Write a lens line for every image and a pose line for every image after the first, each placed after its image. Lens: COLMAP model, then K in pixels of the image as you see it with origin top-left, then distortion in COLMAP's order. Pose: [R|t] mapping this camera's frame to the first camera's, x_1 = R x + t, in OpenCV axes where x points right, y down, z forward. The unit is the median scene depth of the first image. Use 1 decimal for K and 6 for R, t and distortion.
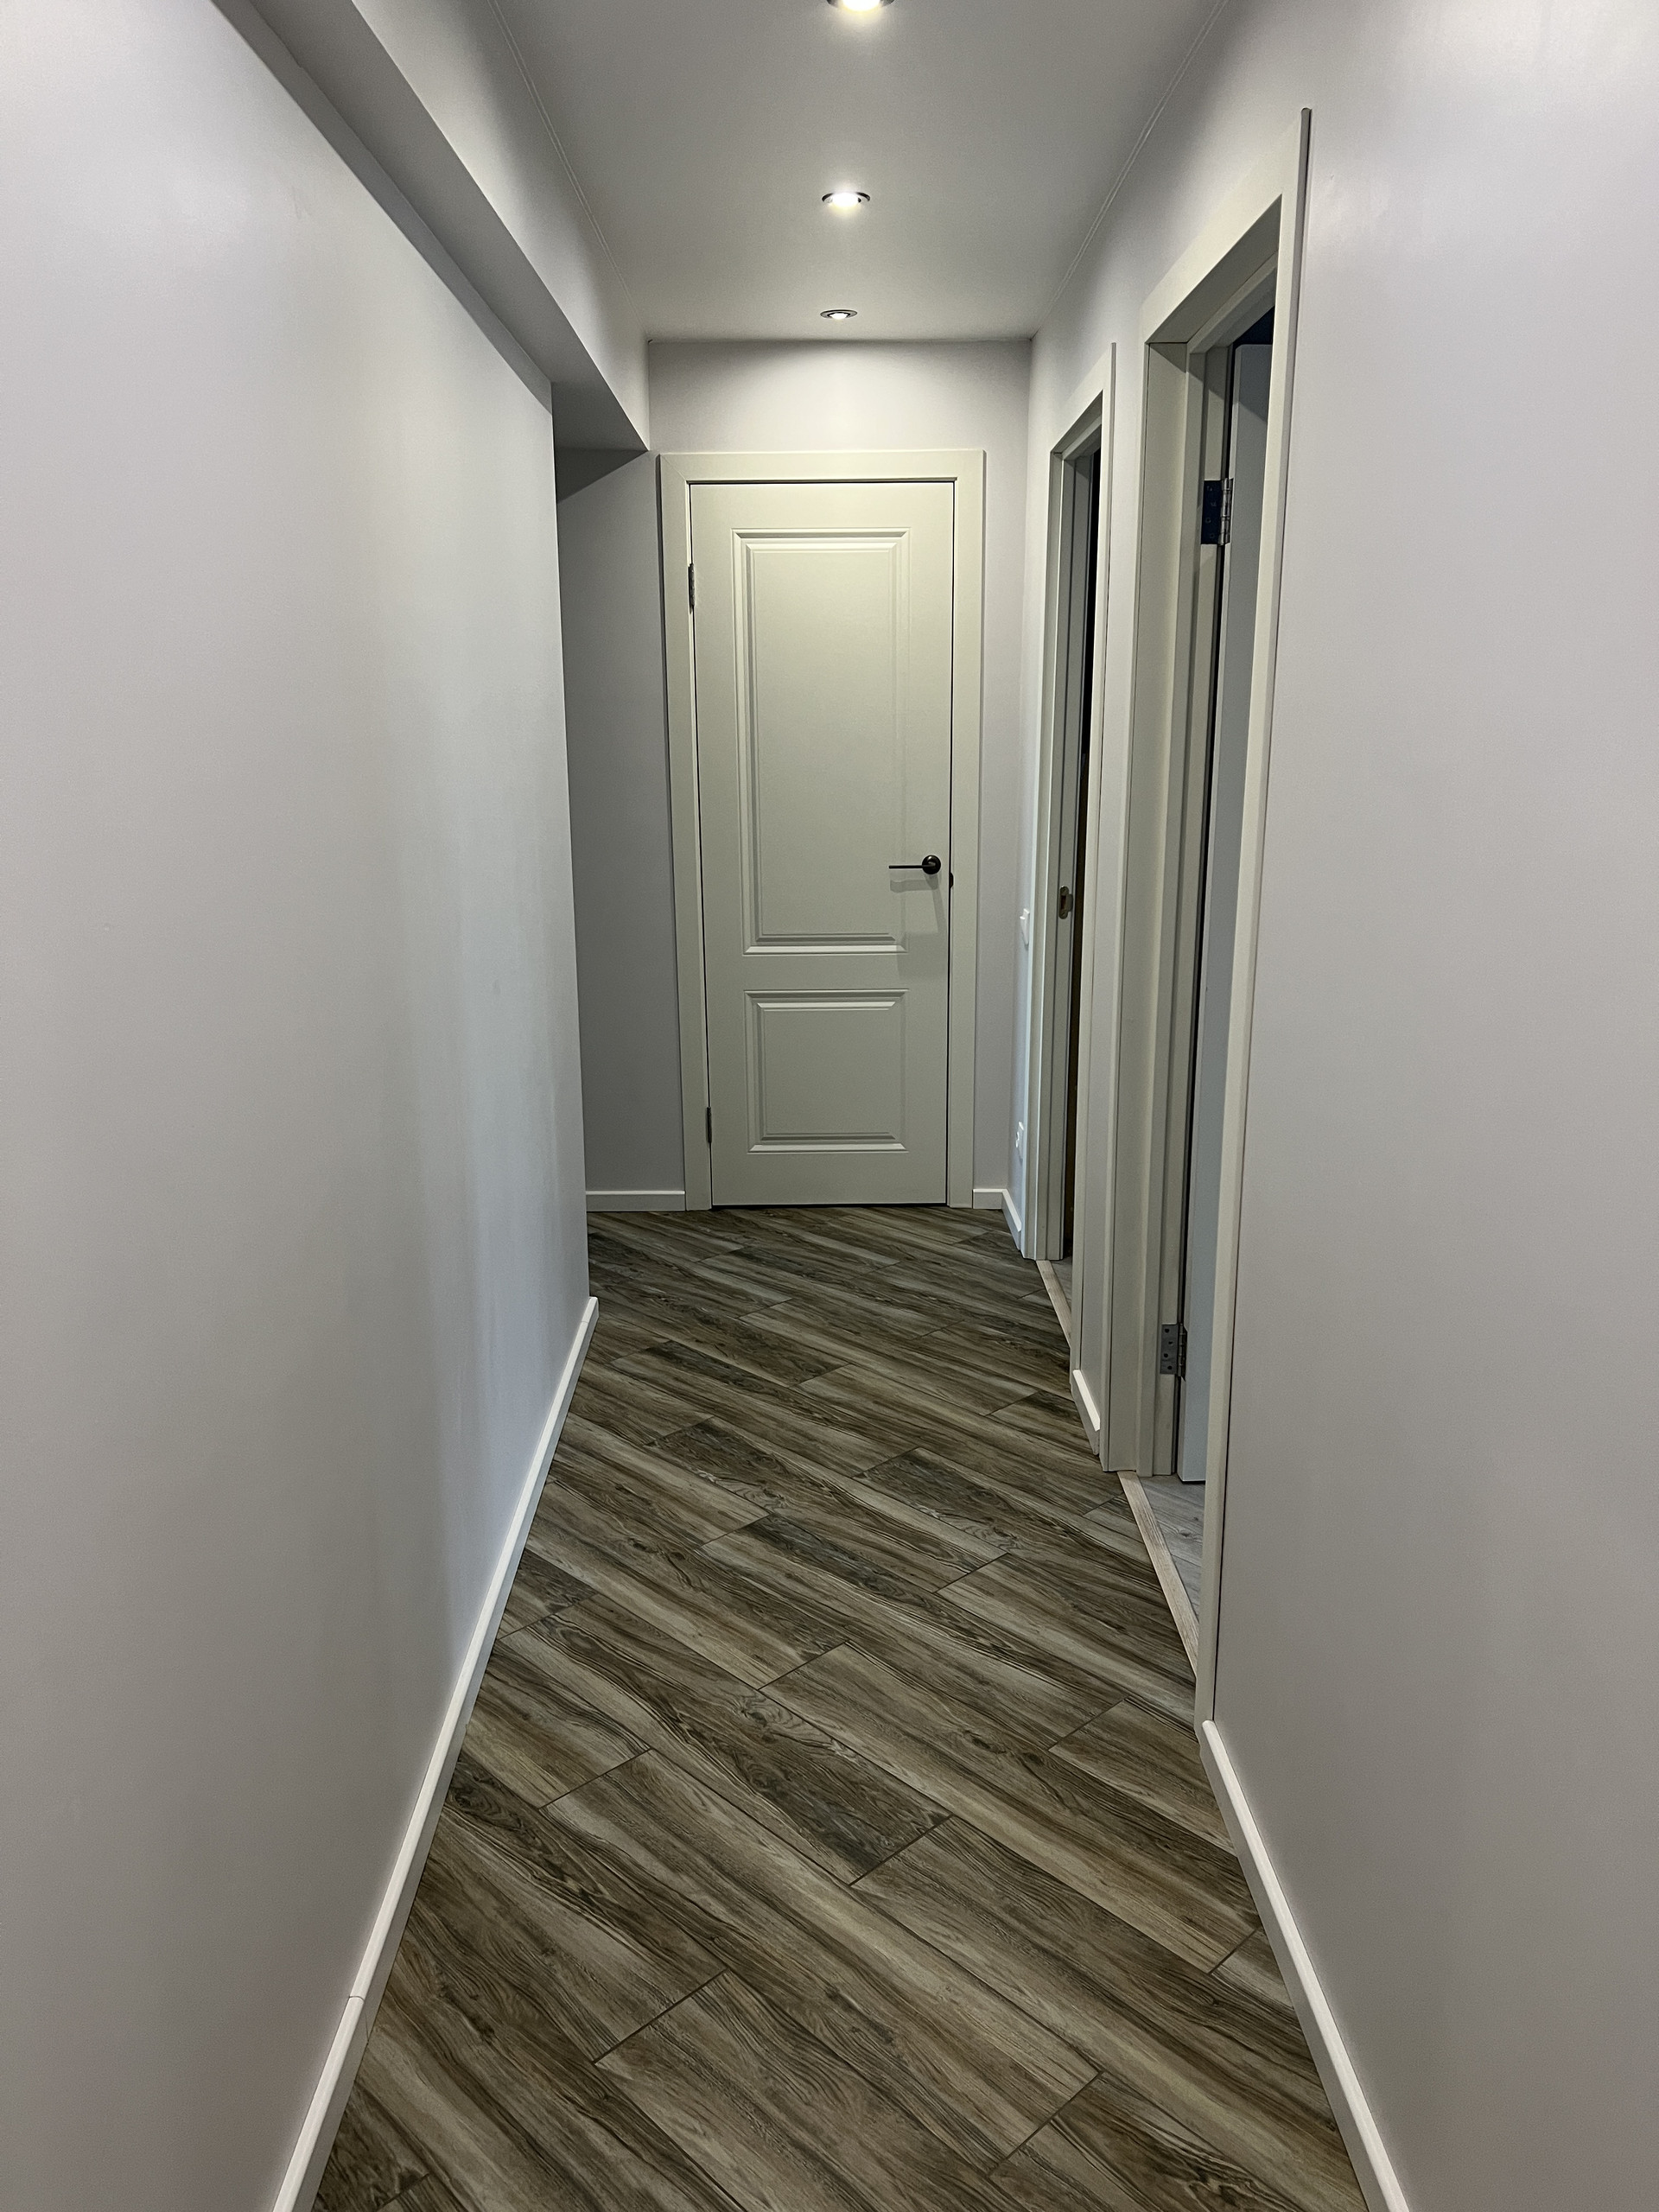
lens RADIAL K [[1664.6, 0, 831.0], [0, 1664.6, 1105.5], [0, 0, 1]] dist [0.003499, 0.001205]
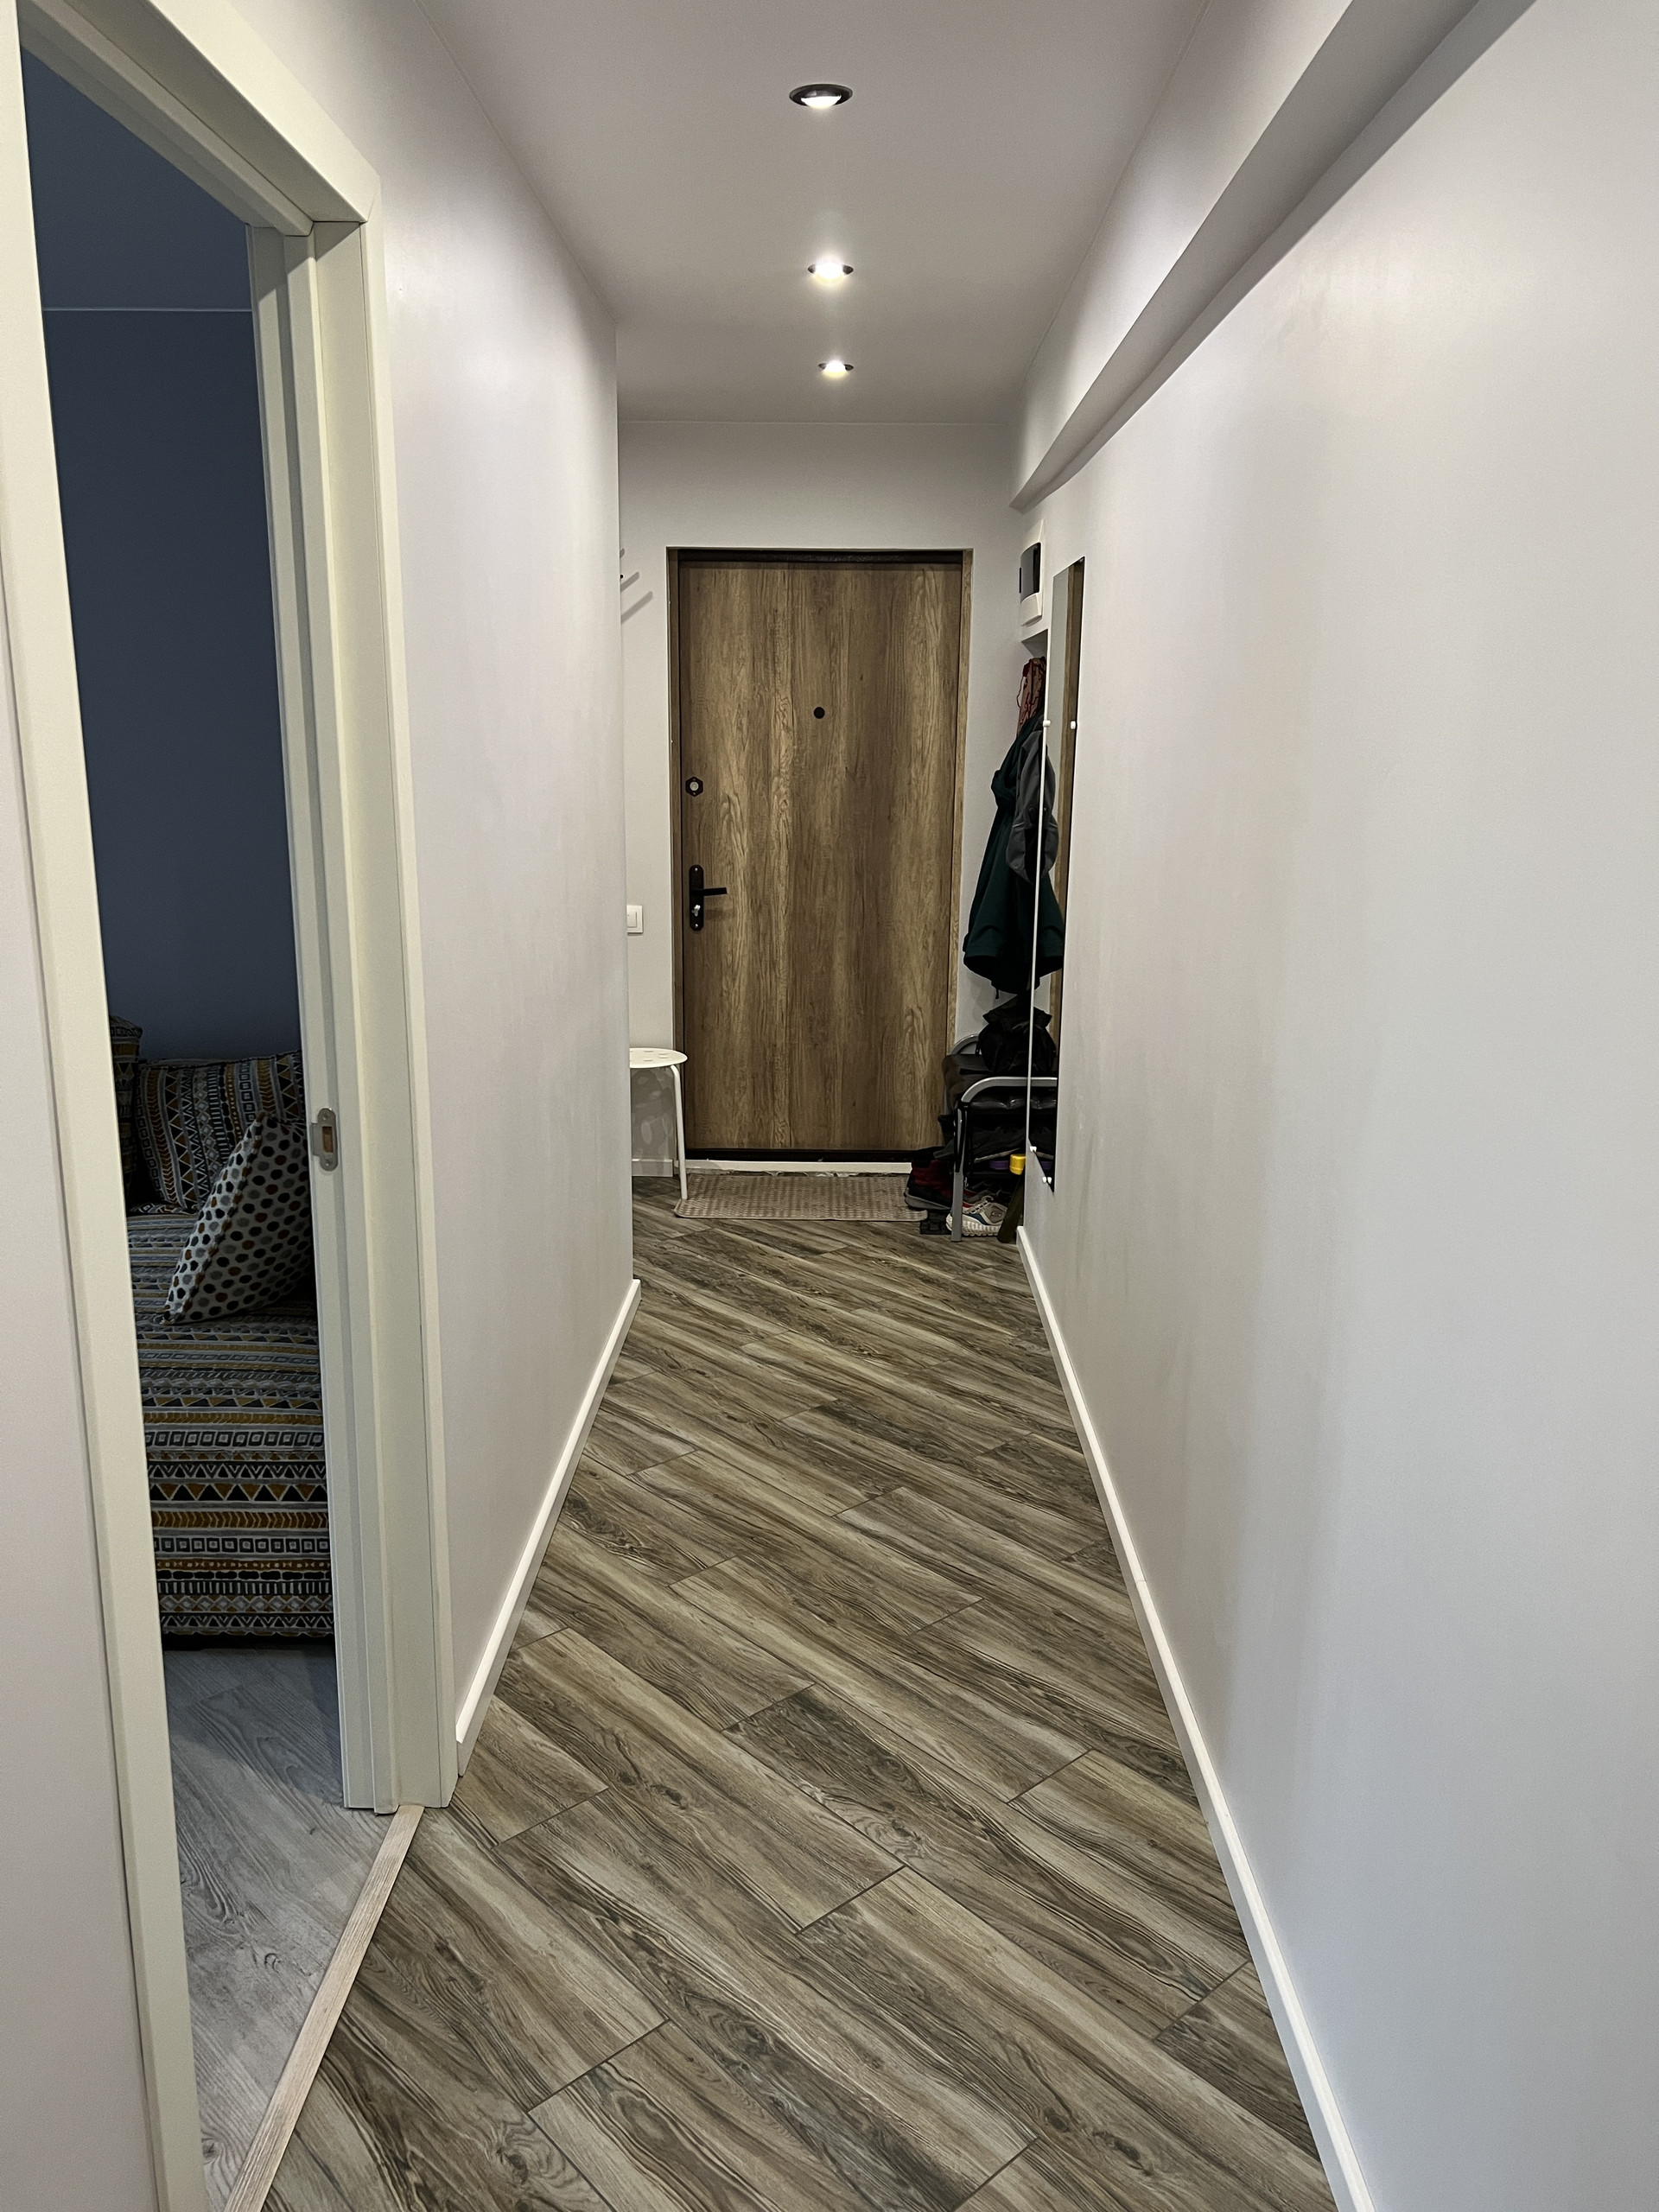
lens RADIAL K [[1664.6, 0, 832.2], [0, 1664.6, 1107.0], [0, 0, 1]] dist [0.003499, 0.001205]
pose [[-0.999666, -0.016614, 0.019793, -0.016943], [-0.006026, 0.894685, 0.446657, -0.421018], [-0.025129, 0.446389, -0.894486, 1.687129]]
